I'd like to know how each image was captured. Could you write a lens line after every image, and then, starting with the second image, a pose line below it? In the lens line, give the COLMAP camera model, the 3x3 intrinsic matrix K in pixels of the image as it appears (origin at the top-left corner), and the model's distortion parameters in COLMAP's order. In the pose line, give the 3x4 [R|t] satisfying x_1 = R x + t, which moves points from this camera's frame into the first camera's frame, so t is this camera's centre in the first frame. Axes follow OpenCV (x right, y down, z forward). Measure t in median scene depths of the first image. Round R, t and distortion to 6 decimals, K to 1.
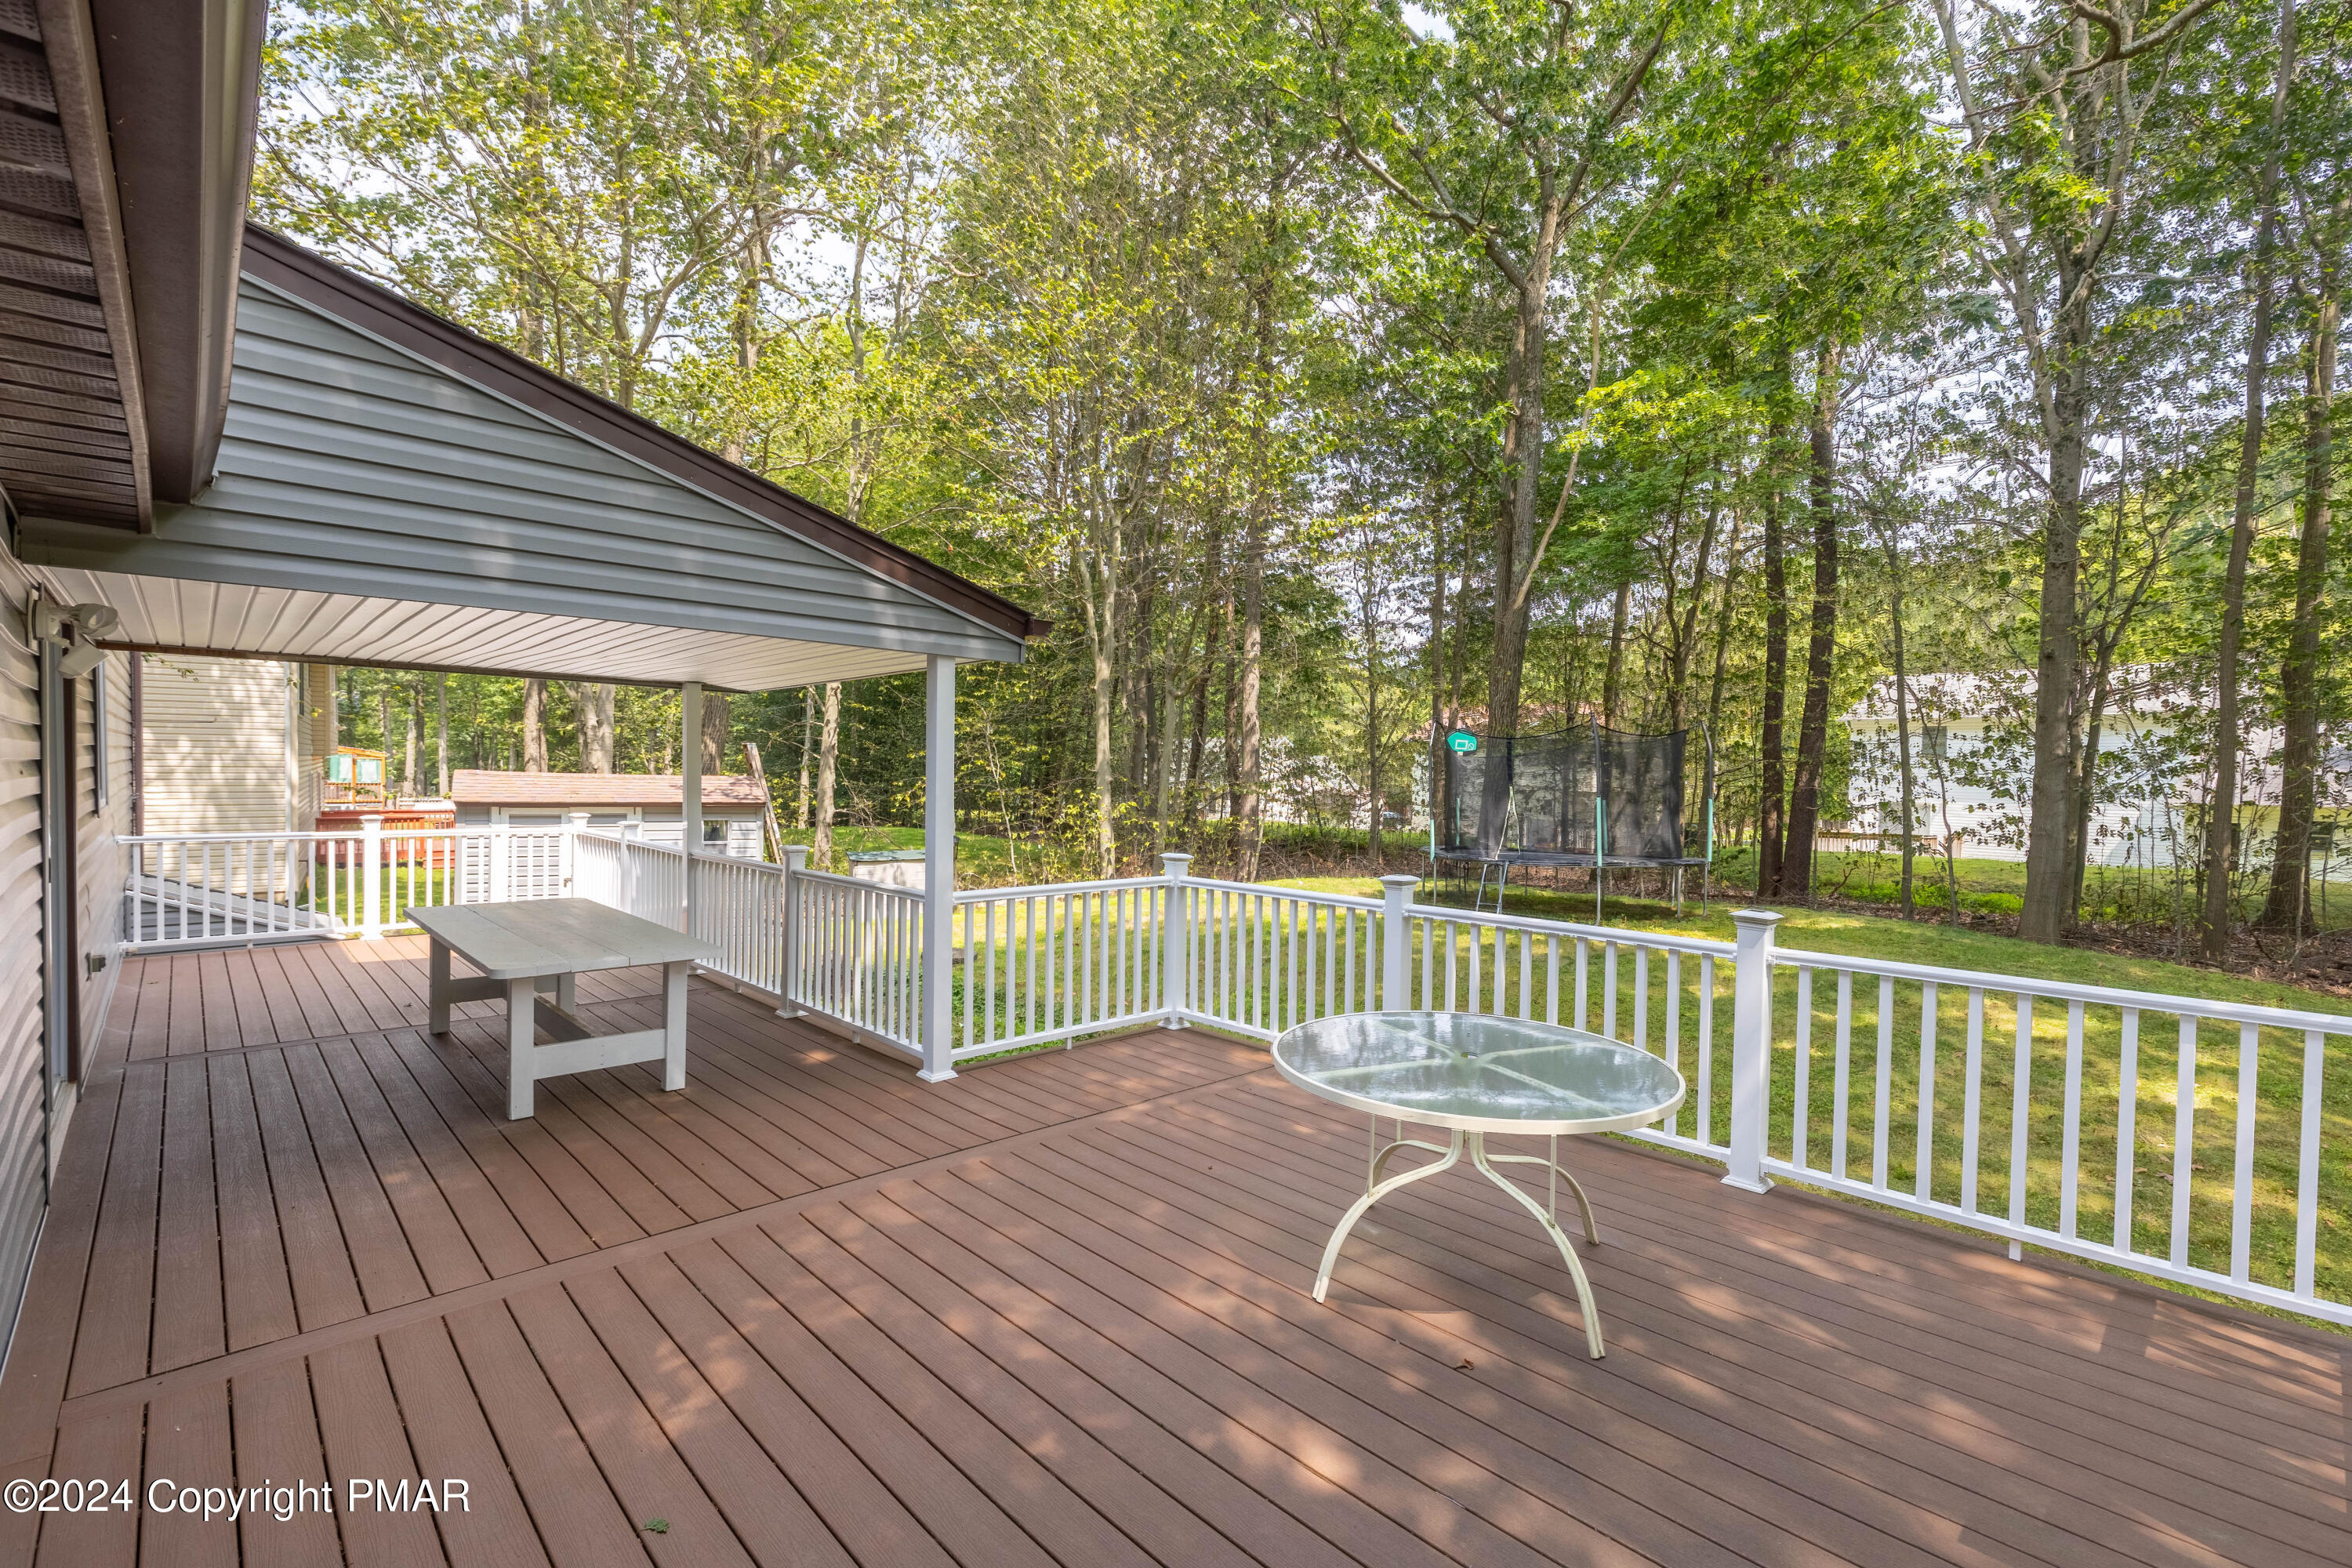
lens RADIAL K [[1041.9, 0, 1176.0], [0, 1041.9, 784.0], [0, 0, 1]] dist [0.001247, -0.000184]
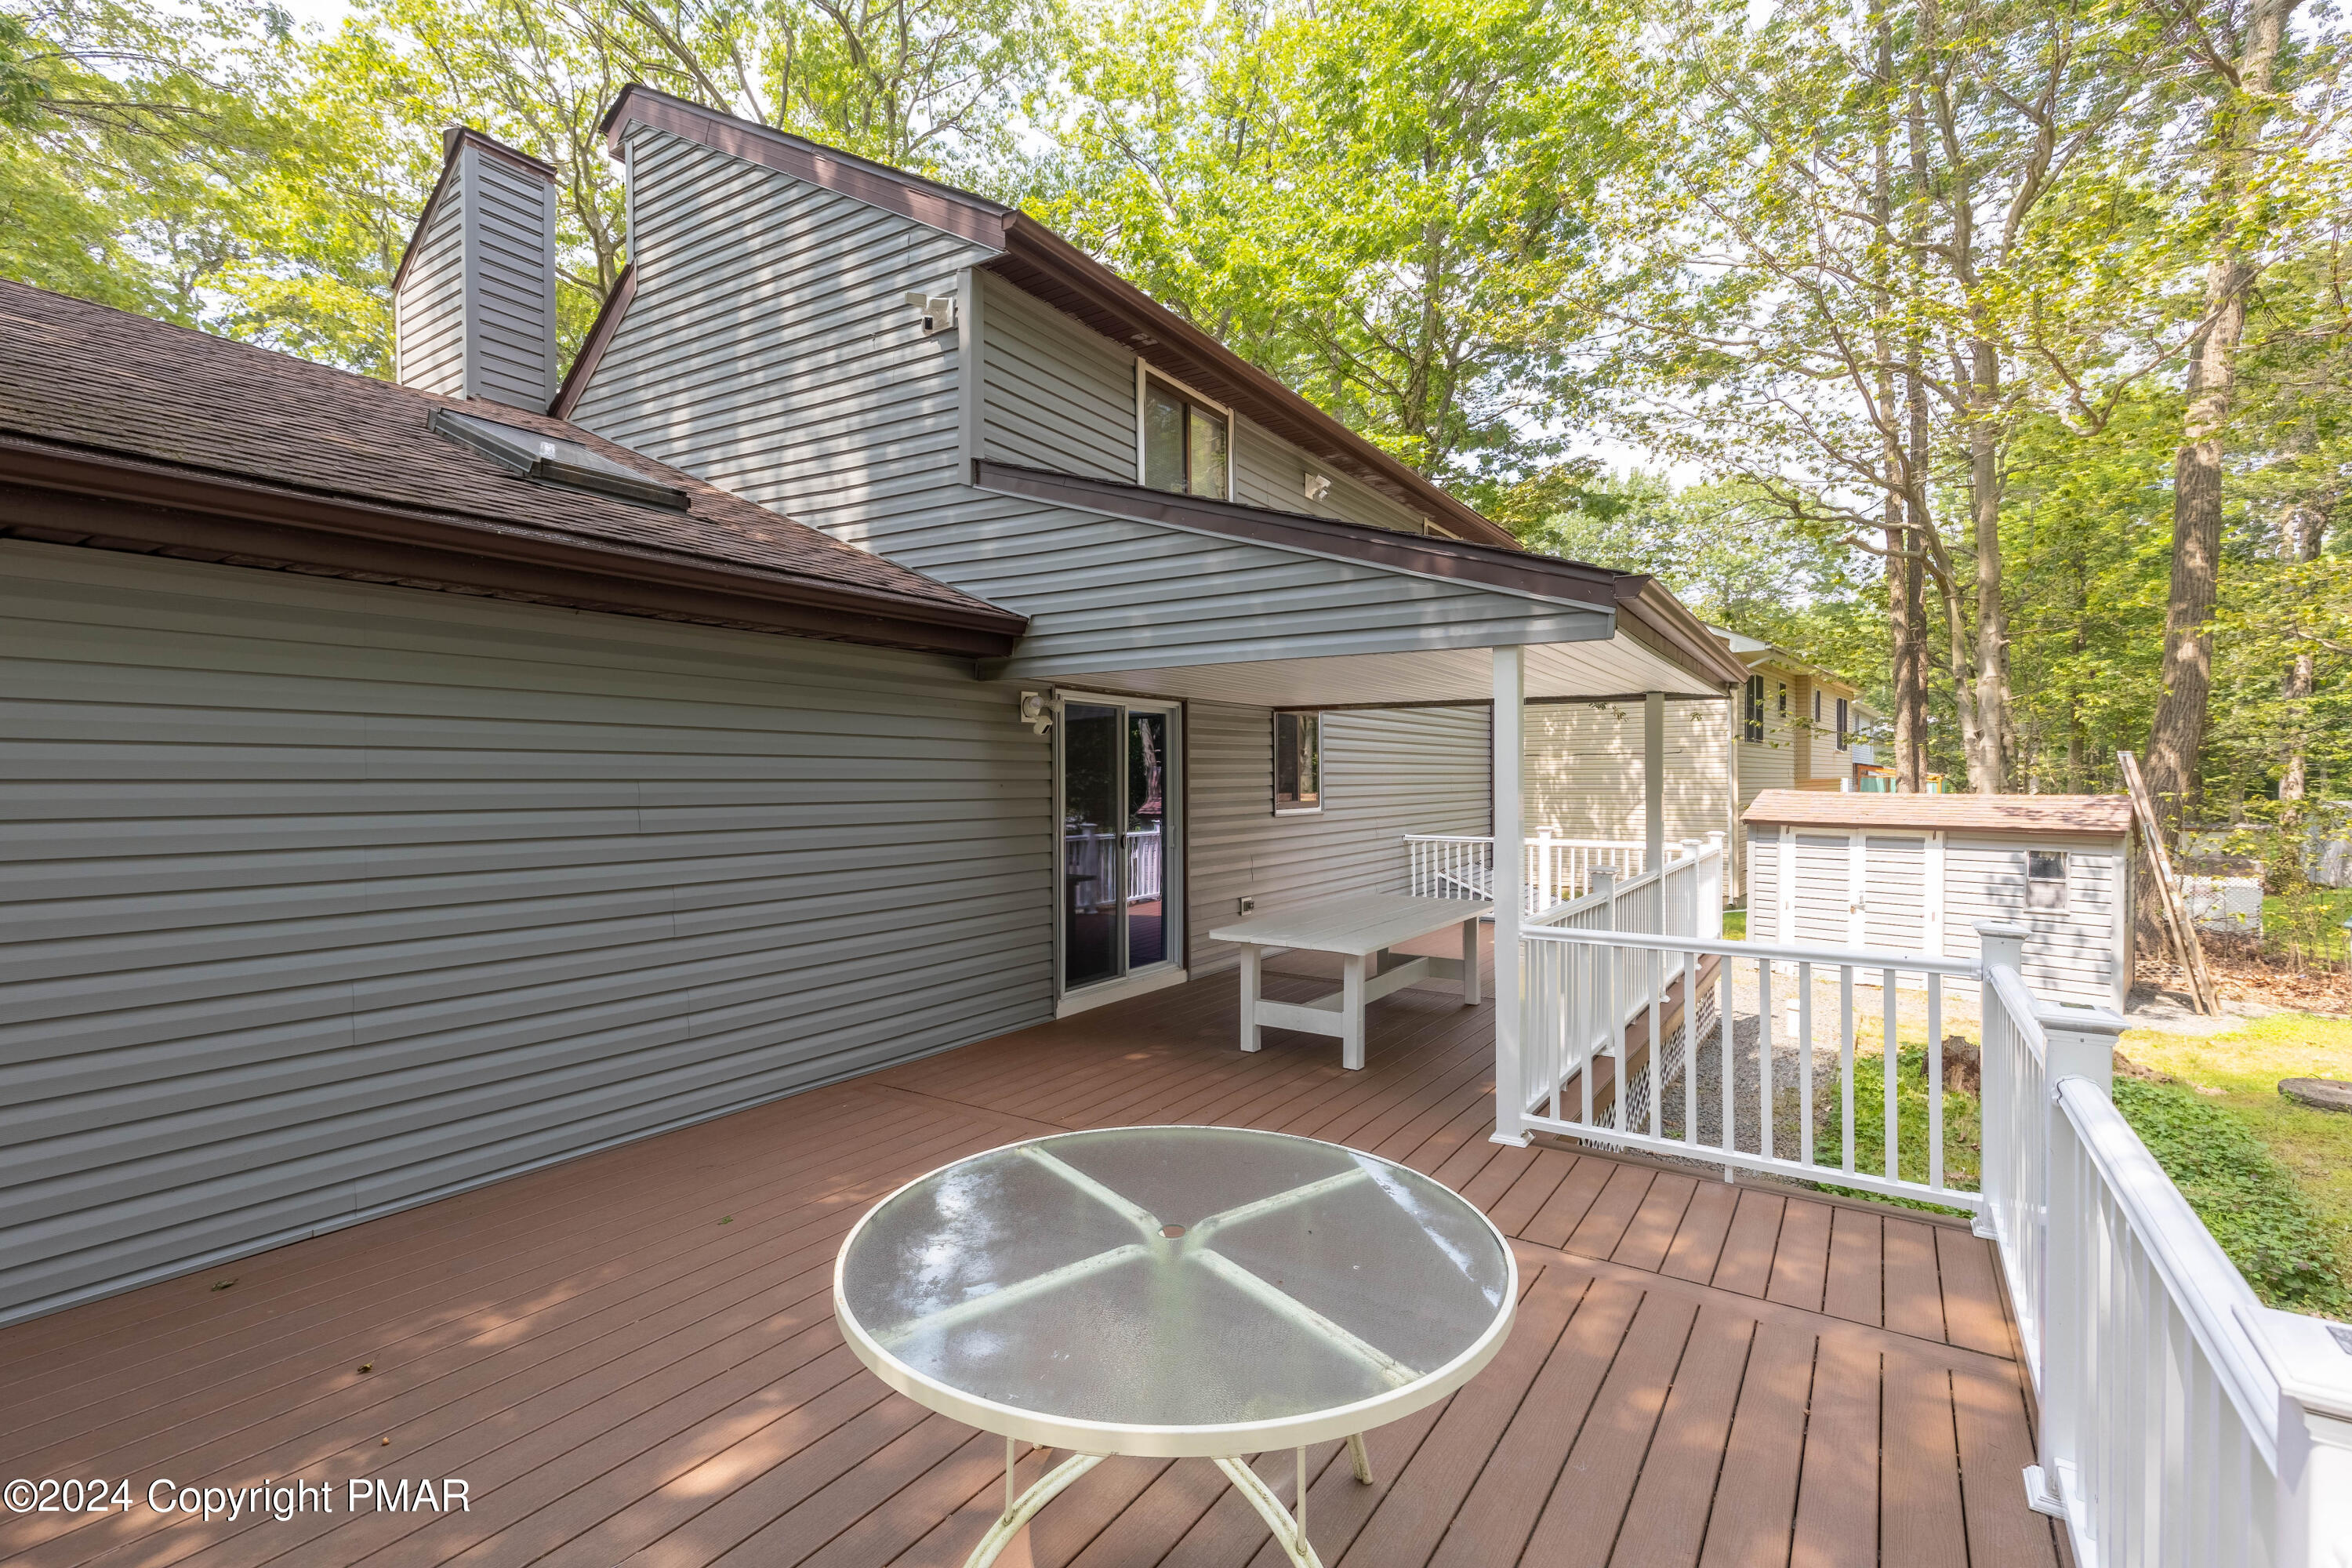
lens RADIAL K [[1046.2, 0, 1176.0], [0, 1046.2, 784.0], [0, 0, 1]] dist [0.003940, 0.000479]
pose [[0.217506, -0.011564, -0.975990, 0.555078], [-0.010302, 0.999847, -0.014142, 0.005637], [0.976005, 0.013131, 0.217354, 0.547973]]
